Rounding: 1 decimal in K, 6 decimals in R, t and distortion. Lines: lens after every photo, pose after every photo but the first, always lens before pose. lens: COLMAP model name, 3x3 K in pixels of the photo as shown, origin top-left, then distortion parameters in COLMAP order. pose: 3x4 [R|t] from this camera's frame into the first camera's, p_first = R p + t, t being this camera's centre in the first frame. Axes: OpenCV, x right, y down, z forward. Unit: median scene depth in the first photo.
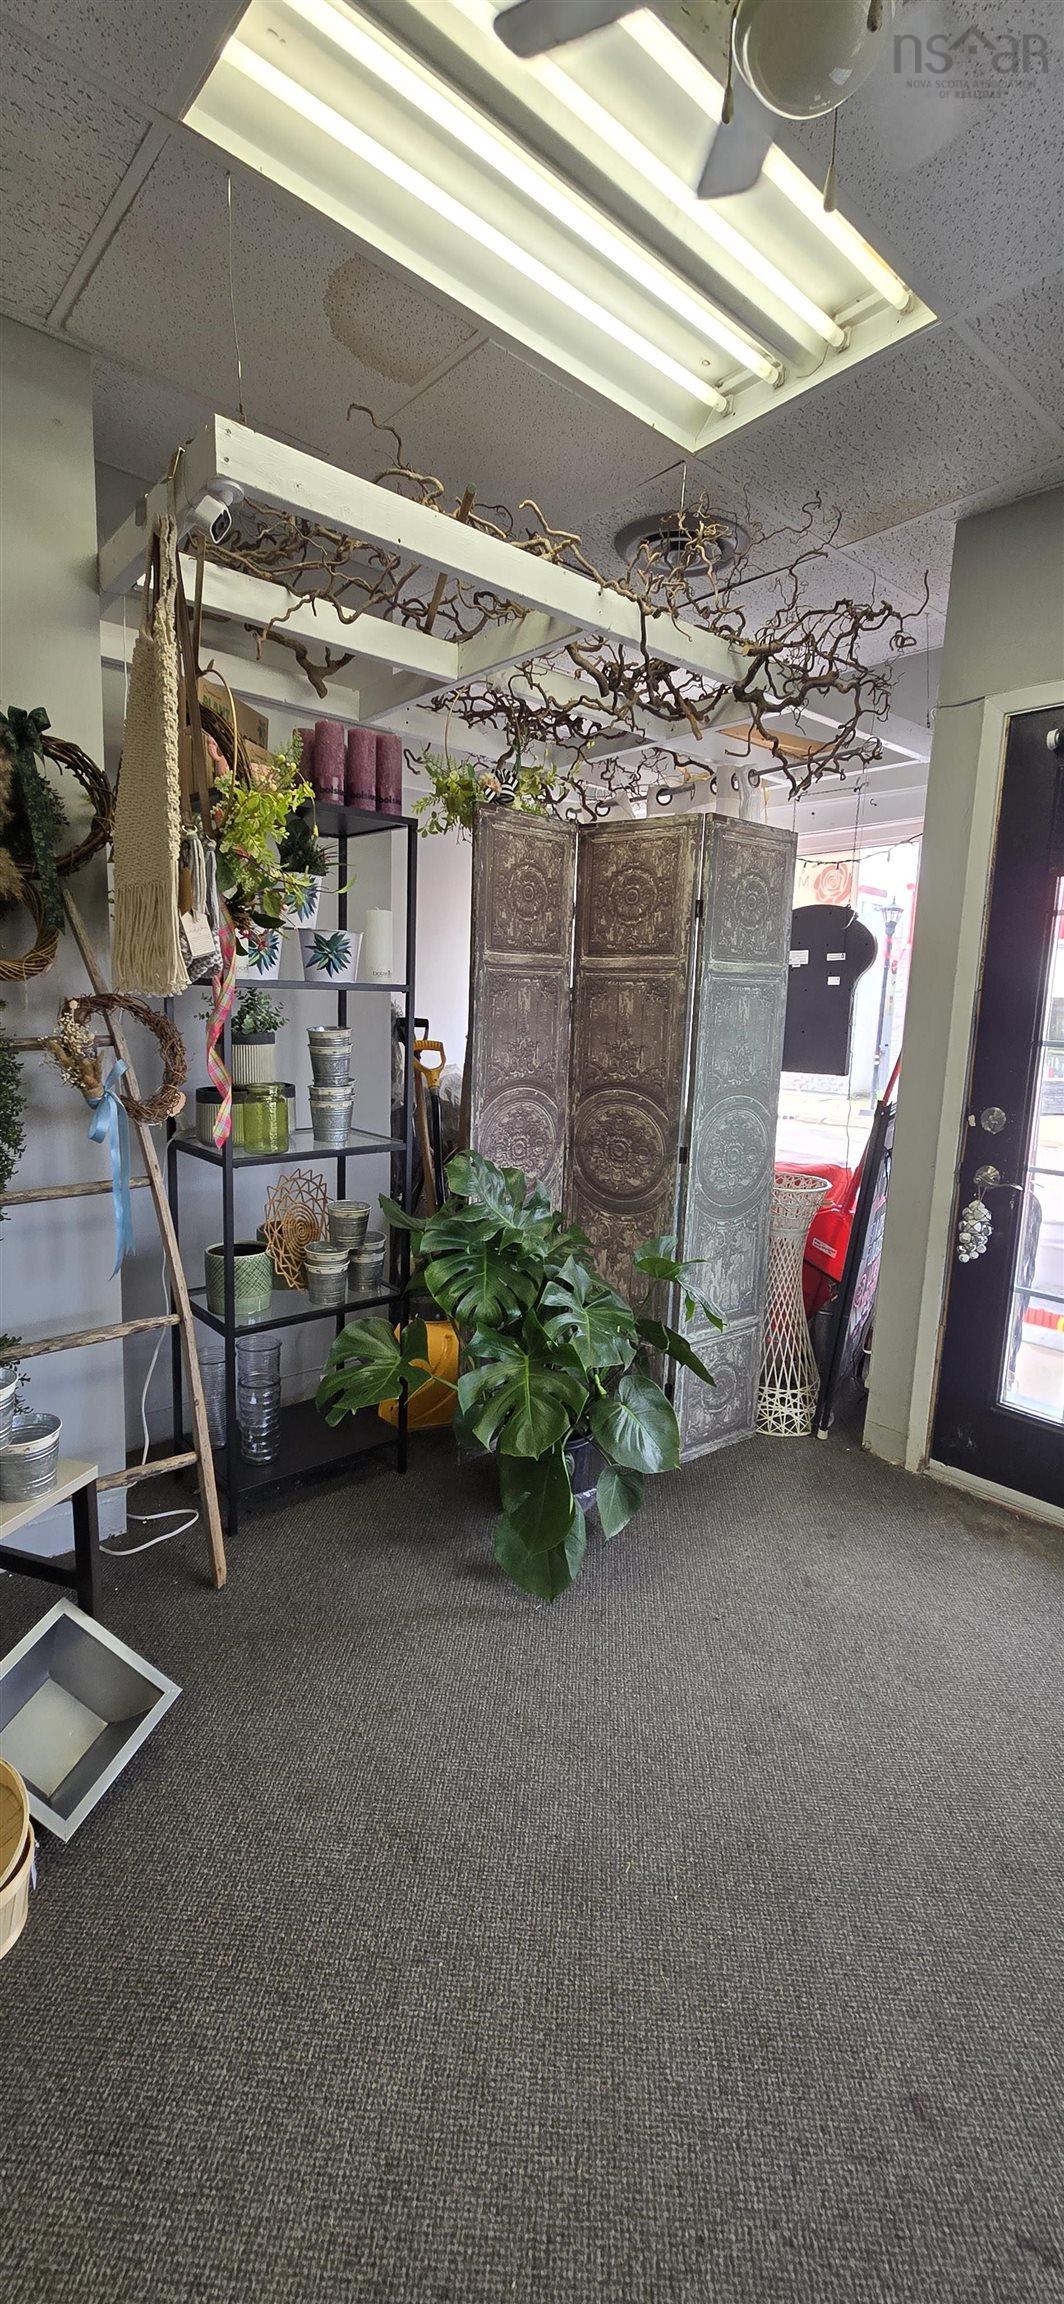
lens RADIAL K [[938.7, 0, 528.6], [0, 938.7, 1149.6], [0, 0, 1]] dist [0.003682, 0.000153]
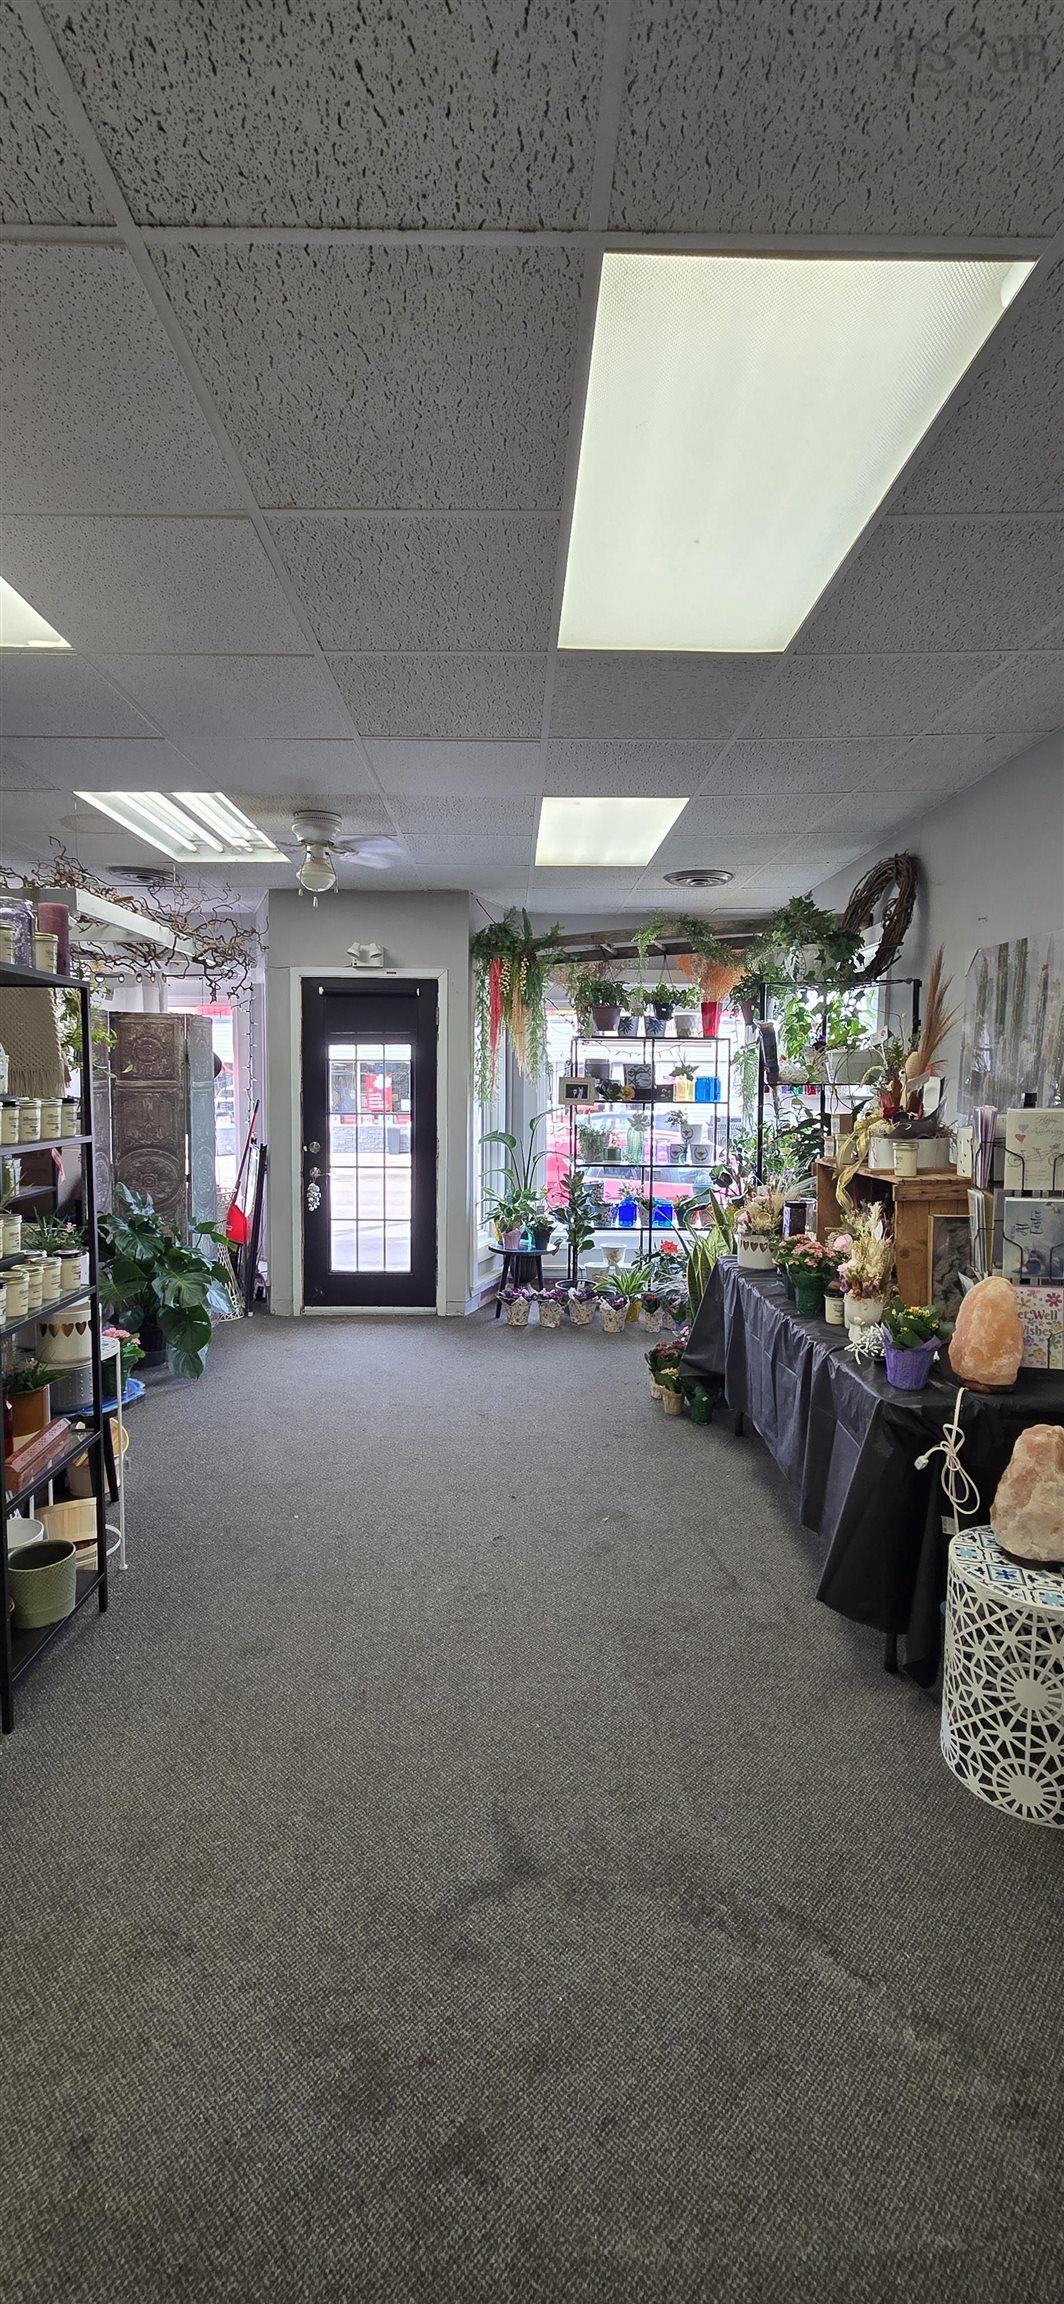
lens RADIAL K [[938.7, 0, 527.0], [0, 938.7, 1153.4], [0, 0, 1]] dist [0.003682, 0.000153]
pose [[0.643563, -0.090362, 0.760041, -0.899604], [0.133024, 0.991099, 0.005195, 0.039960], [-0.753745, 0.097760, 0.649855, -0.863467]]
